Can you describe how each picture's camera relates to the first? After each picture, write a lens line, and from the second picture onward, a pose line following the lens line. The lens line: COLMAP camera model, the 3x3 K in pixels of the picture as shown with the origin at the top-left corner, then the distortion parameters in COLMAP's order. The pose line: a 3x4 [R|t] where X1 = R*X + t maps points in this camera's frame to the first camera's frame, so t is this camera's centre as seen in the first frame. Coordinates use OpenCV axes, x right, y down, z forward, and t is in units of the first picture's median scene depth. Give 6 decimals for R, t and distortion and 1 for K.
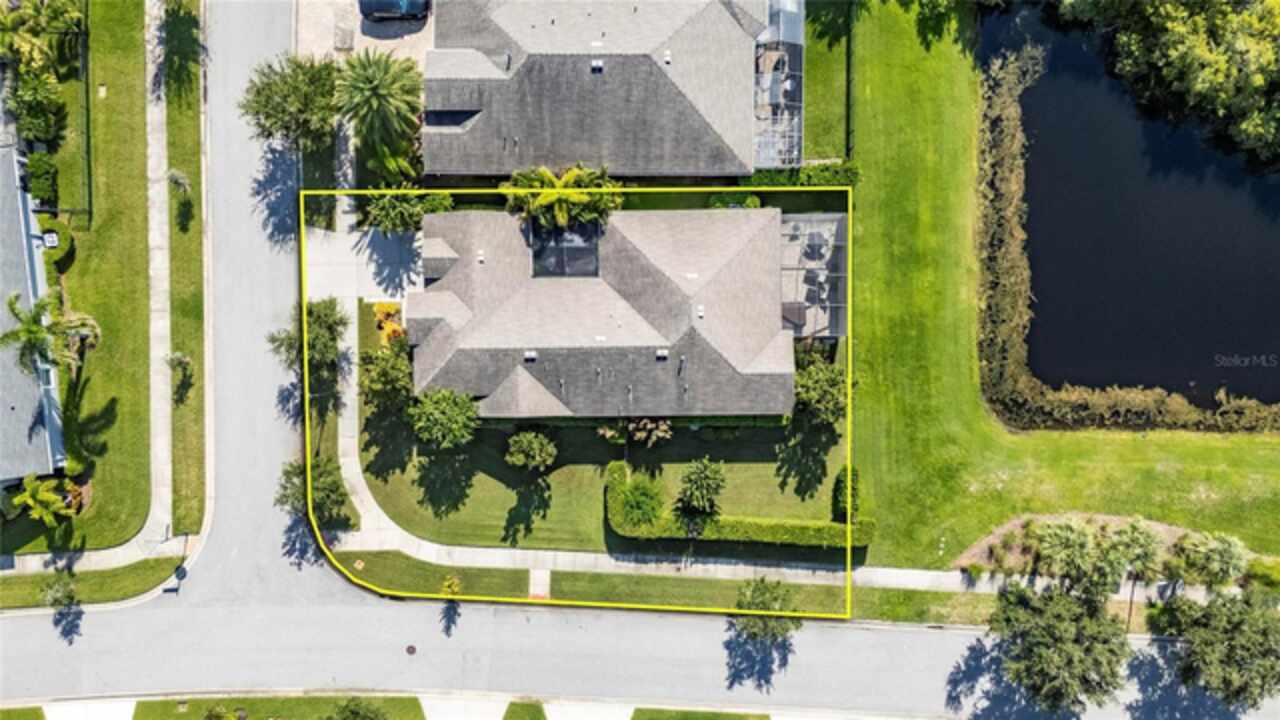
lens RADIAL K [[942.1, 0, 640.0], [0, 942.1, 358.0], [0, 0, 1]] dist [0.065061, -0.066338]
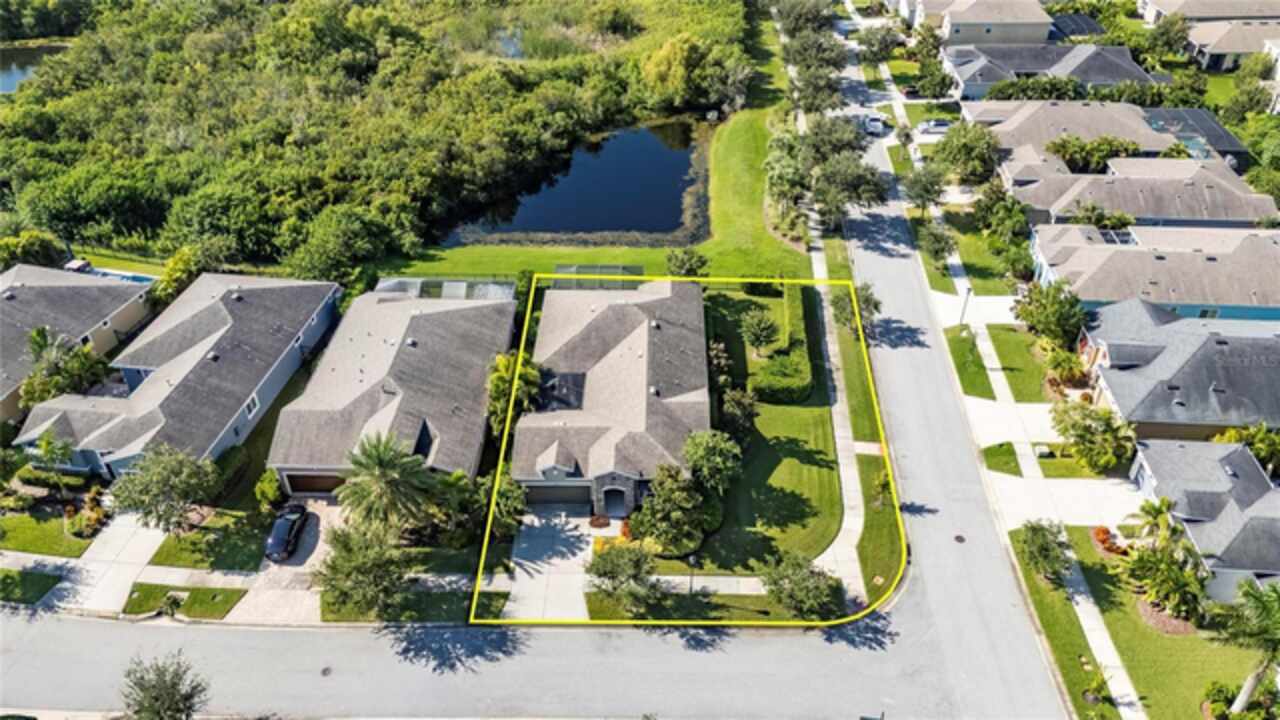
lens RADIAL K [[942.1, 0, 658.2], [0, 942.1, 359.0], [0, 0, 1]] dist [0.065061, -0.066338]
pose [[0.018214, -0.587413, 0.809083, -0.913715], [0.999810, 0.005079, -0.018820, 0.021424], [0.006946, 0.809272, 0.587394, 0.293928]]
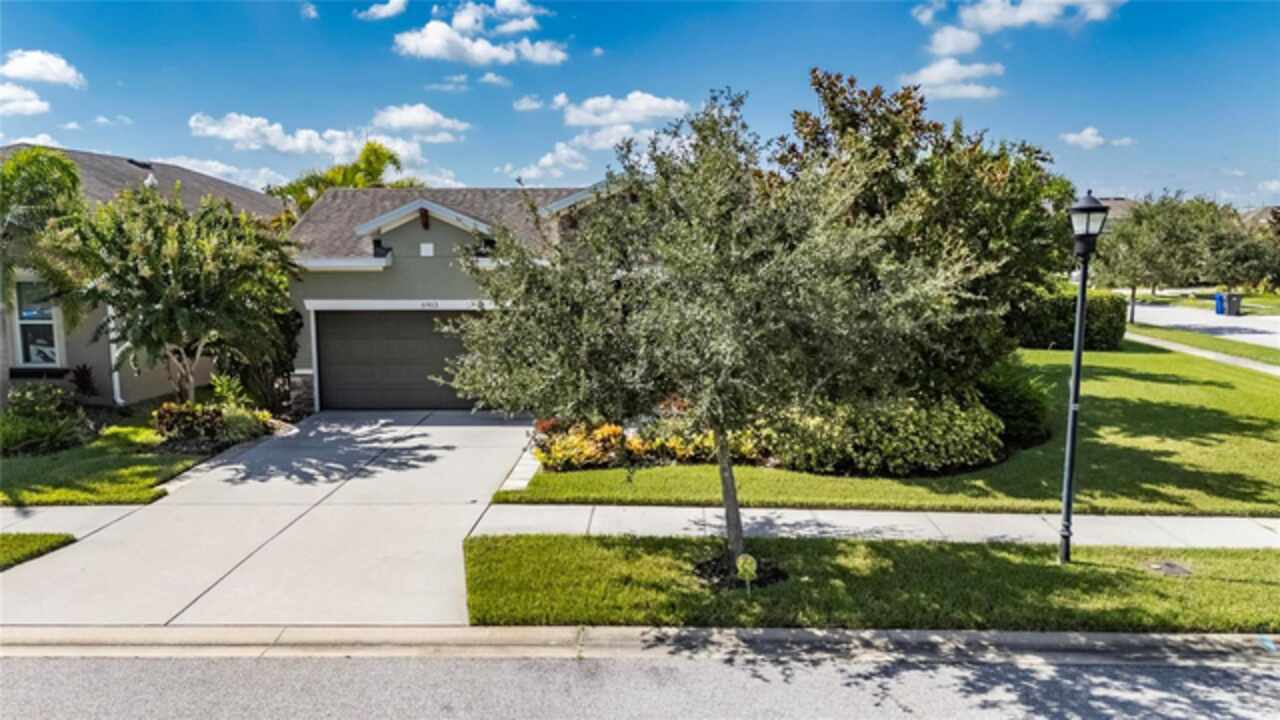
lens RADIAL K [[942.1, 0, 646.8], [0, 942.1, 366.5], [0, 0, 1]] dist [0.065061, -0.066338]
pose [[0.046612, -0.128208, 0.990651, -0.481513], [0.998744, -0.012242, -0.048577, -0.024230], [0.018355, 0.991672, 0.127477, 0.947181]]
